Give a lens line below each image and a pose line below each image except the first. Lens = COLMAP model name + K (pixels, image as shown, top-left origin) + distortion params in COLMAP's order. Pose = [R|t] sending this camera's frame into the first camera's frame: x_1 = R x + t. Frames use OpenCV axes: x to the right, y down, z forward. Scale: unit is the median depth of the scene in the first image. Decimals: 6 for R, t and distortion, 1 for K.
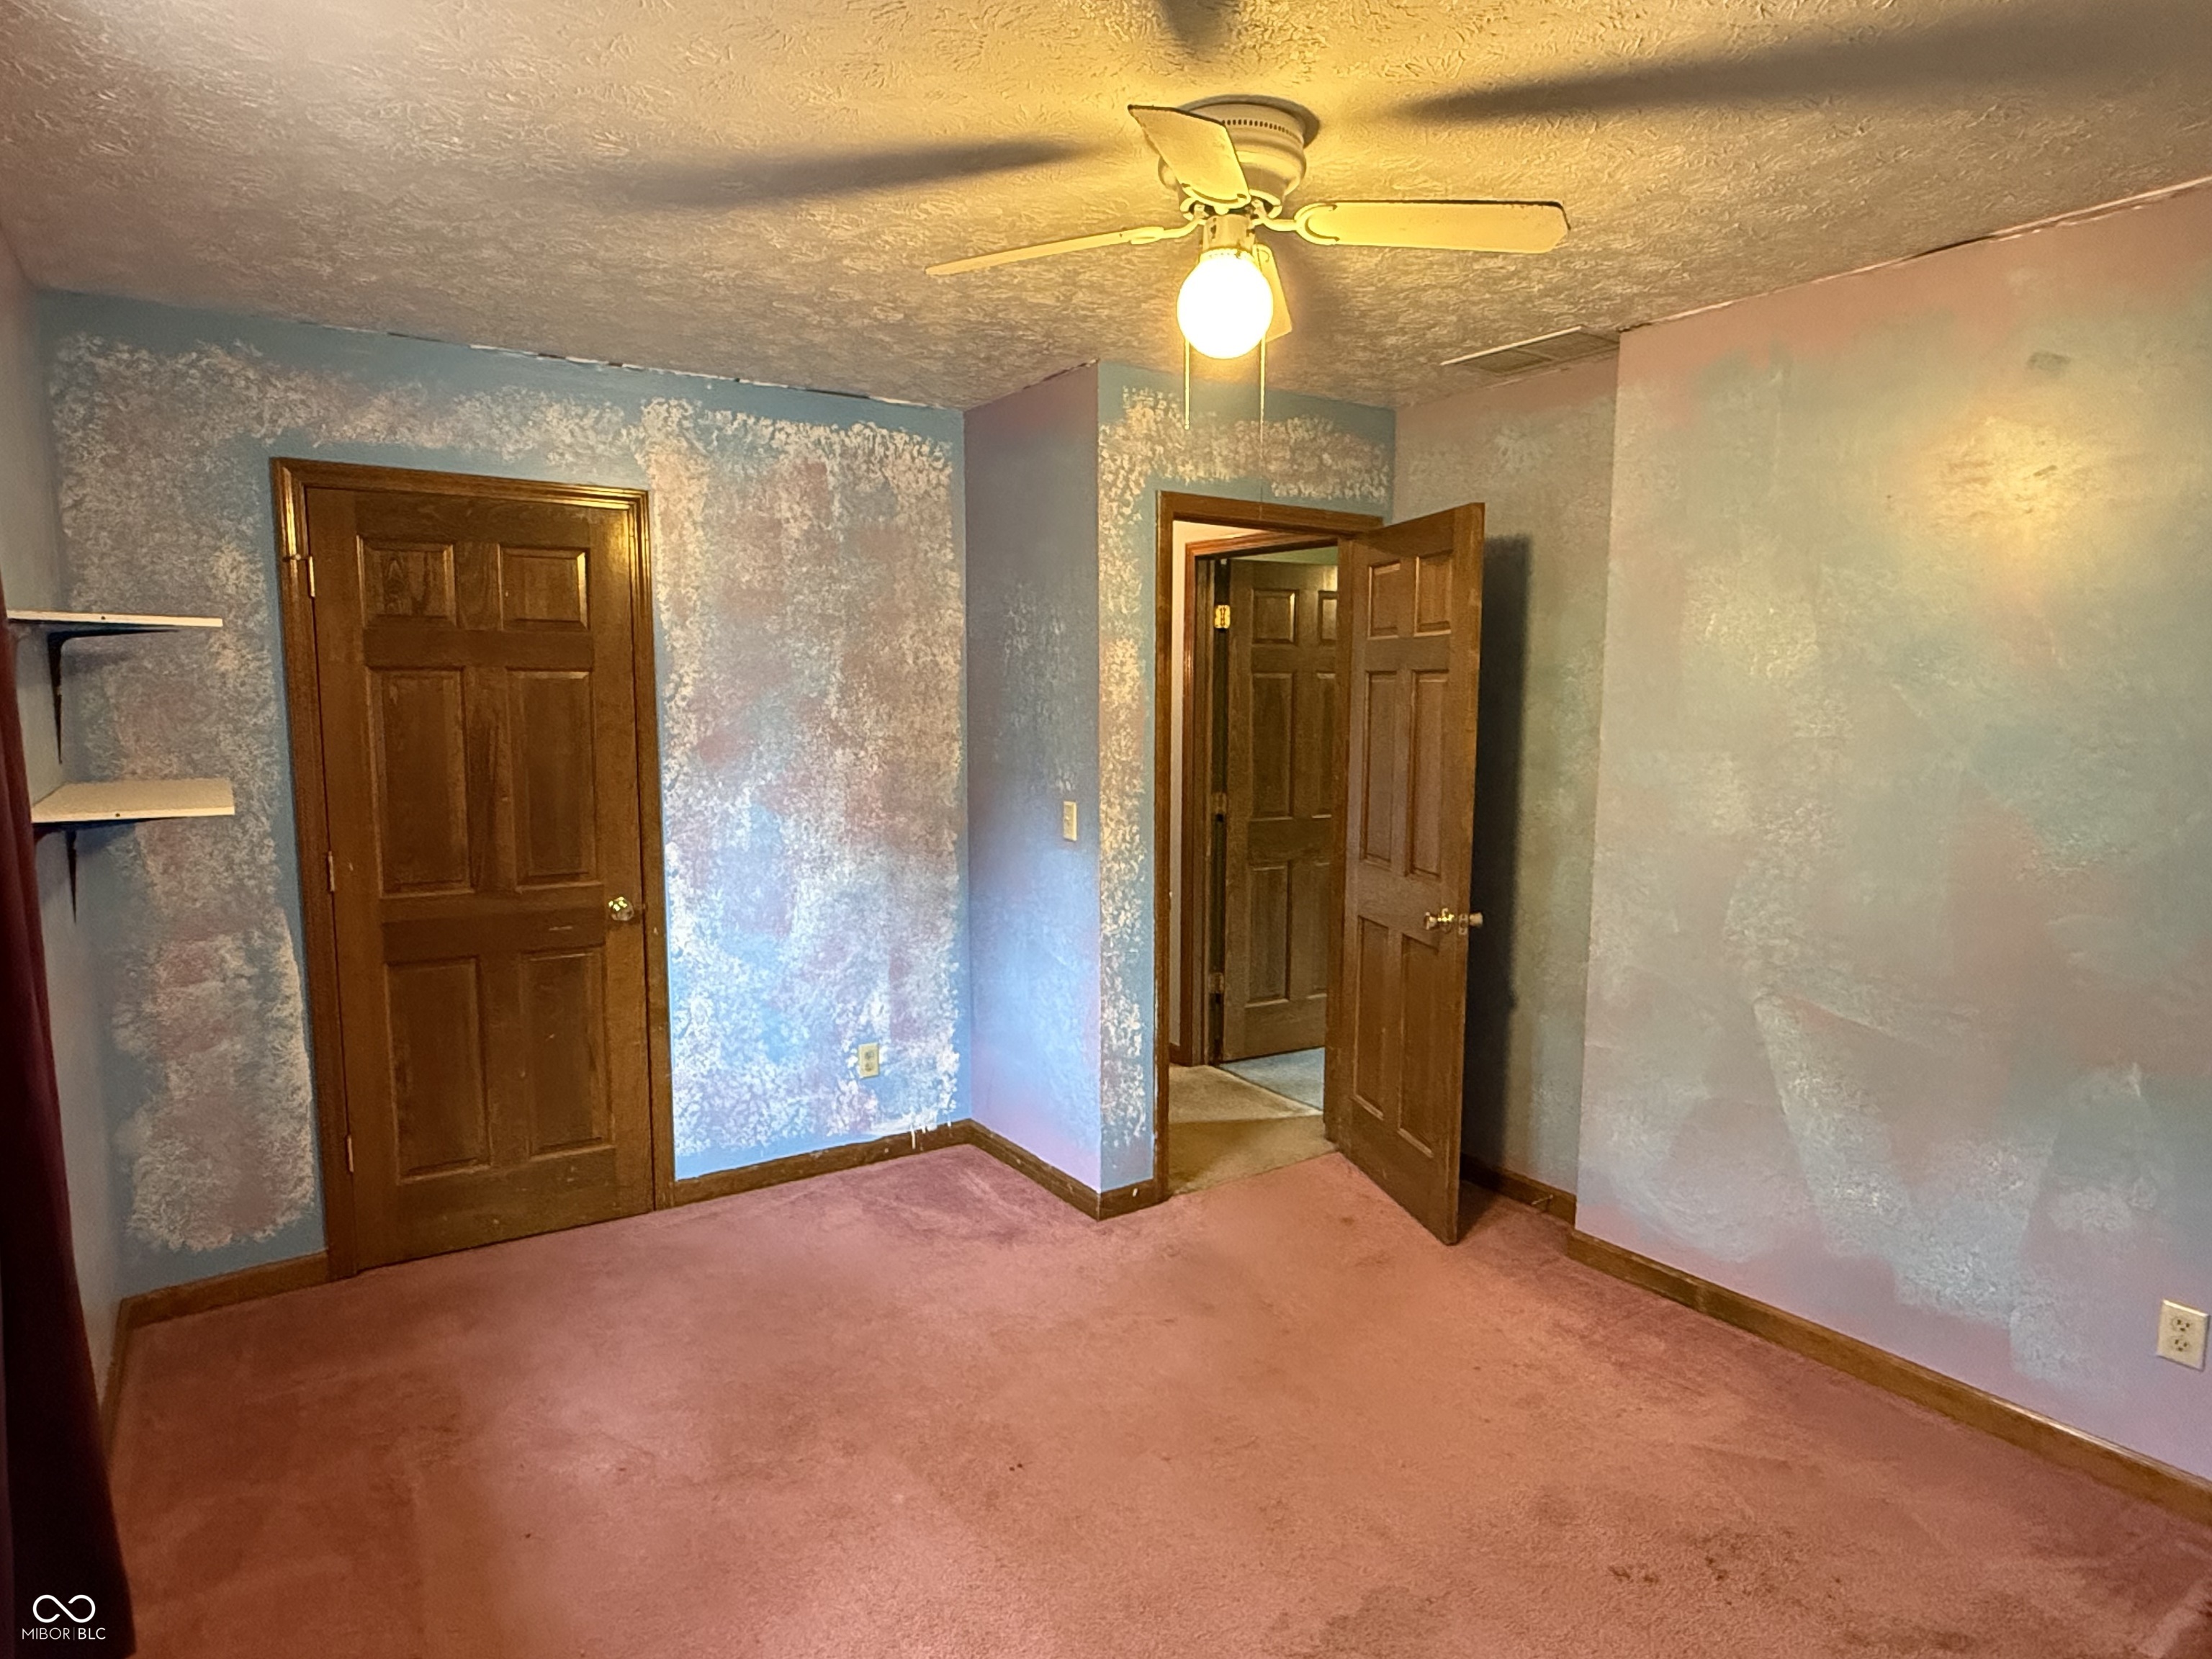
lens RADIAL K [[1273.7, 0, 1100.6], [0, 1273.7, 843.5], [0, 0, 1]] dist [0.000826, -0.001292]
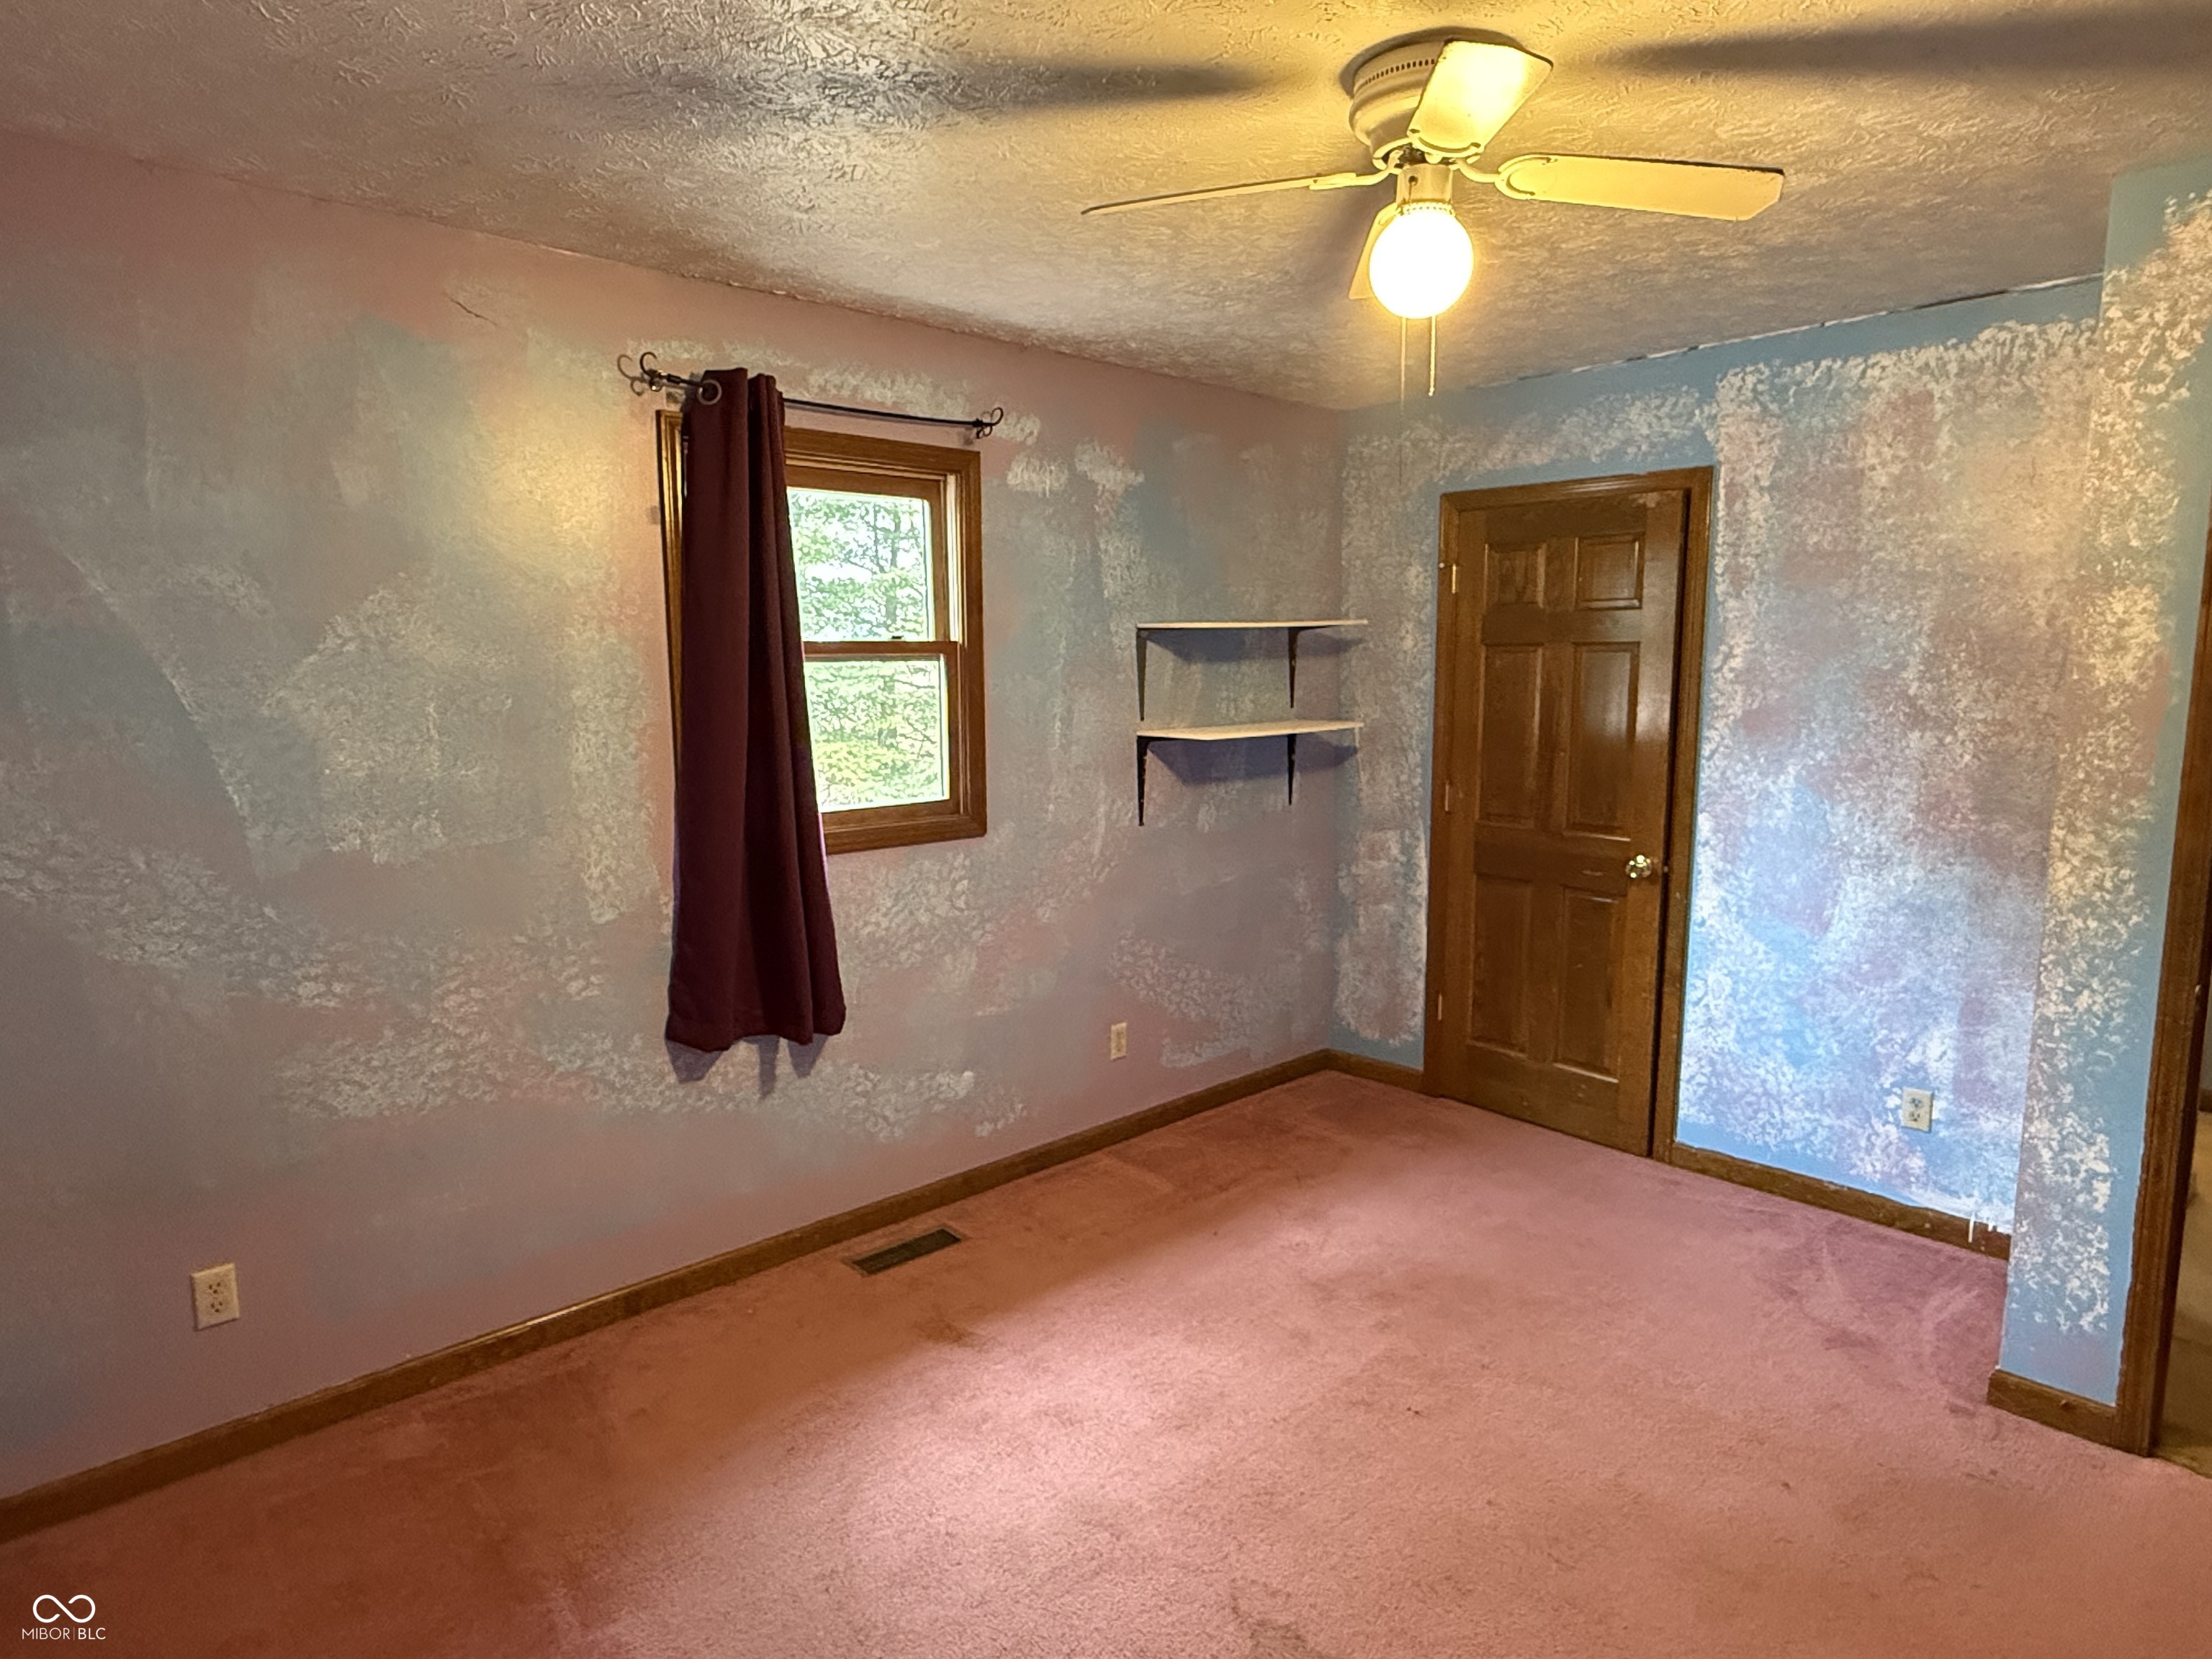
lens RADIAL K [[1273.7, 0, 1100.6], [0, 1273.7, 843.5], [0, 0, 1]] dist [0.000826, -0.001292]
pose [[0.157786, 0.141478, -0.977286, 0.571689], [-0.111654, 0.985893, 0.124697, -0.048636], [0.981141, 0.089442, 0.171357, 0.353388]]
